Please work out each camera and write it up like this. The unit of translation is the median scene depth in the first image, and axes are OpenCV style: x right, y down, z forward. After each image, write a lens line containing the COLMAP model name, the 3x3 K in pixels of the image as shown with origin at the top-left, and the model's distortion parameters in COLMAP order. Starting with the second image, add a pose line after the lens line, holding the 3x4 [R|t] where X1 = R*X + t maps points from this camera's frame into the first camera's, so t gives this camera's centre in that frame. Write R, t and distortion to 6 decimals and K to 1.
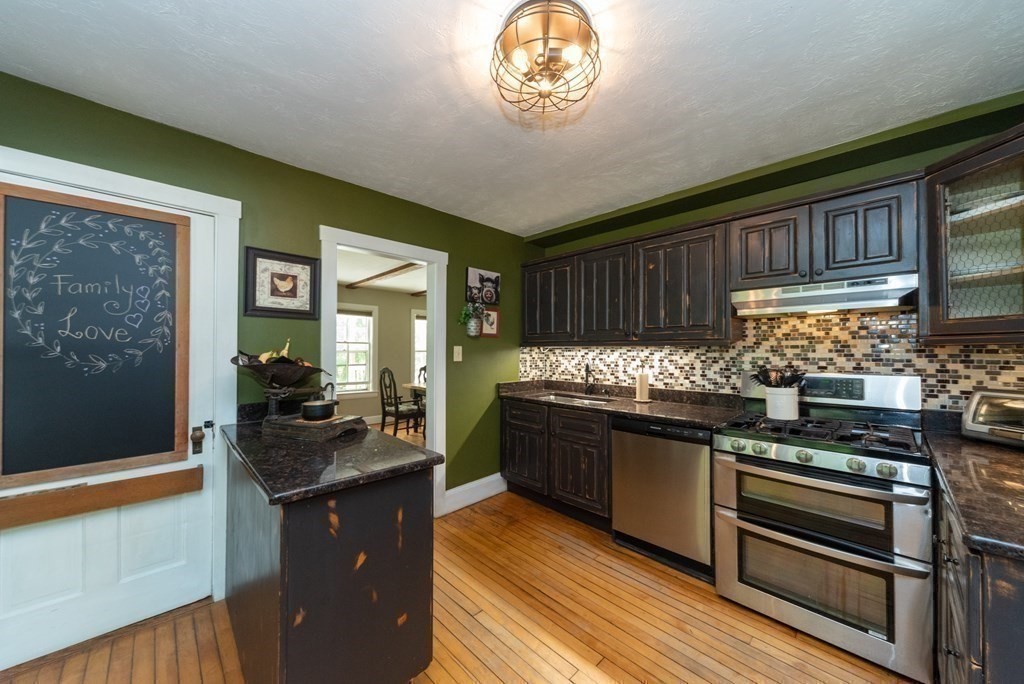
lens RADIAL K [[364.8, 0, 515.9], [0, 364.8, 348.0], [0, 0, 1]] dist [0.001588, 0.000098]
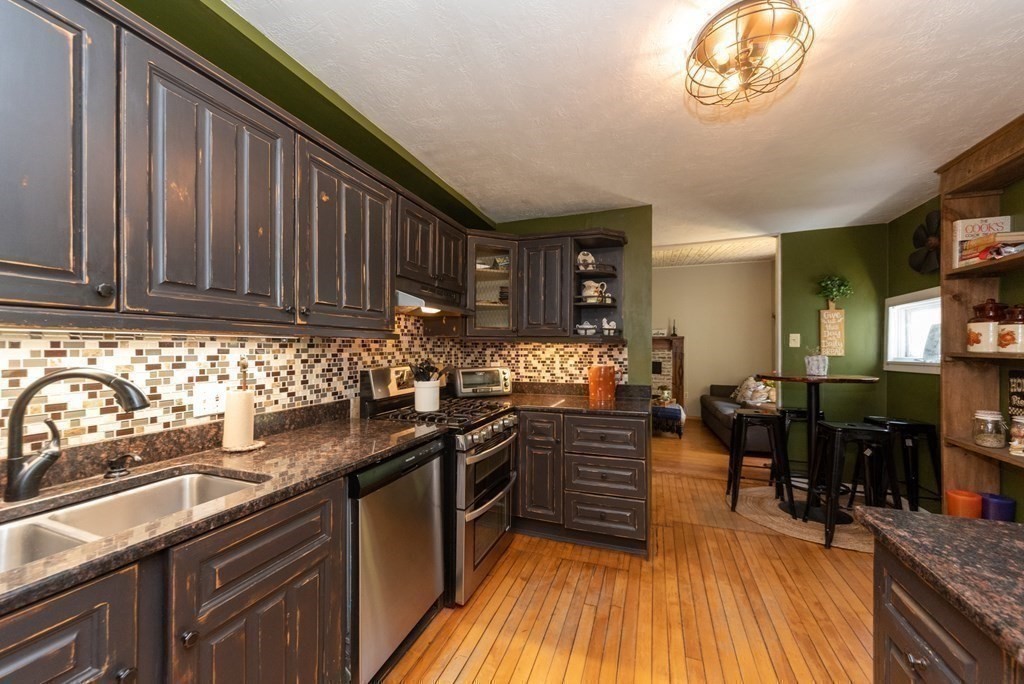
lens RADIAL K [[388.6, 0, 513.2], [0, 388.6, 345.2], [0, 0, 1]] dist [-0.003676, -0.000441]
pose [[-0.441738, 0.007046, 0.897116, -0.318883], [-0.002443, 0.999956, -0.009056, 0.013732], [-0.897141, -0.006192, -0.441701, 1.046030]]
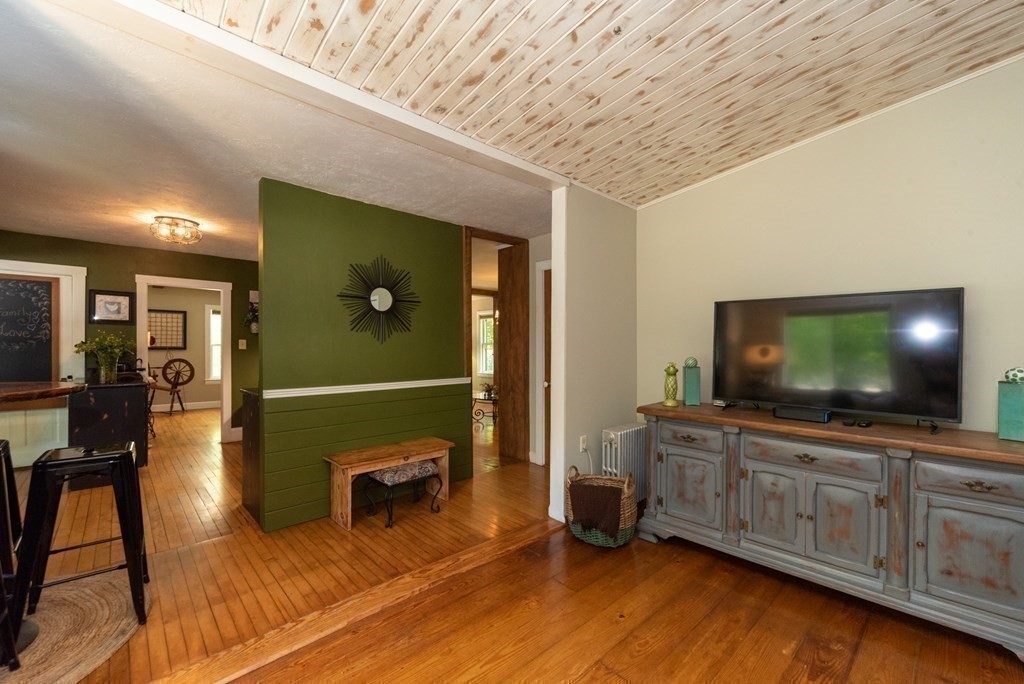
lens RADIAL K [[415.5, 0, 505.1], [0, 415.5, 347.3], [0, 0, 1]] dist [0.001060, 0.000028]
pose [[0.999753, -0.001458, -0.022185, 1.196774], [0.001567, 0.999987, 0.004923, 0.023363], [0.022177, -0.004957, 0.999742, -0.927083]]
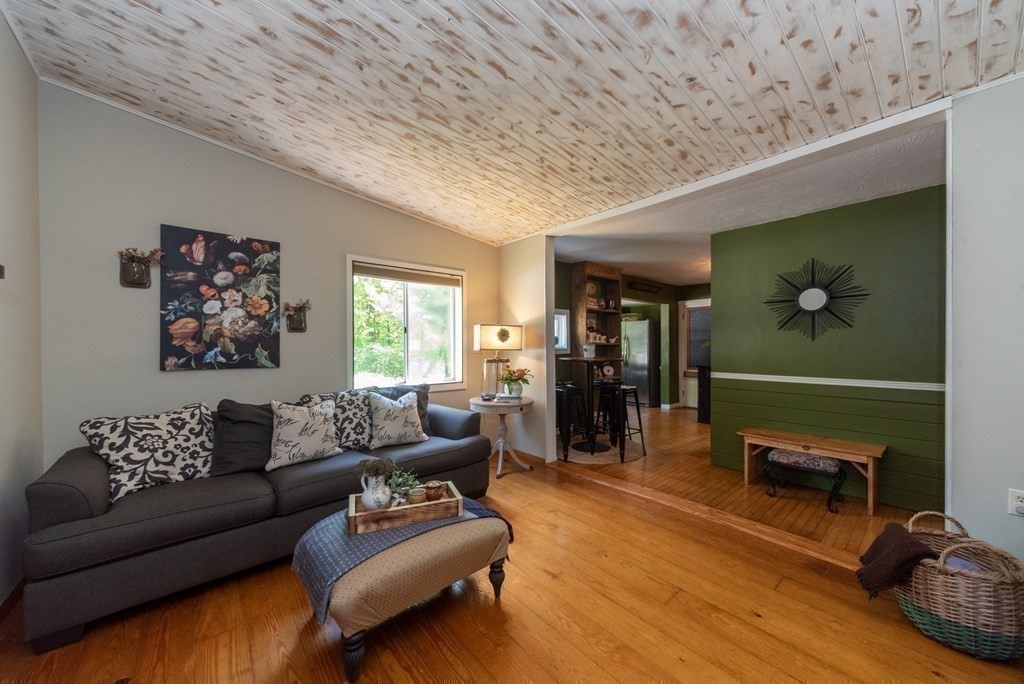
lens RADIAL K [[364.8, 0, 514.1], [0, 364.8, 346.0], [0, 0, 1]] dist [0.001588, 0.000098]
pose [[-0.057342, 0.002338, -0.998352, 2.079702], [0.002732, 0.999994, 0.002185, 0.031239], [0.998351, -0.002603, -0.057349, -0.559672]]
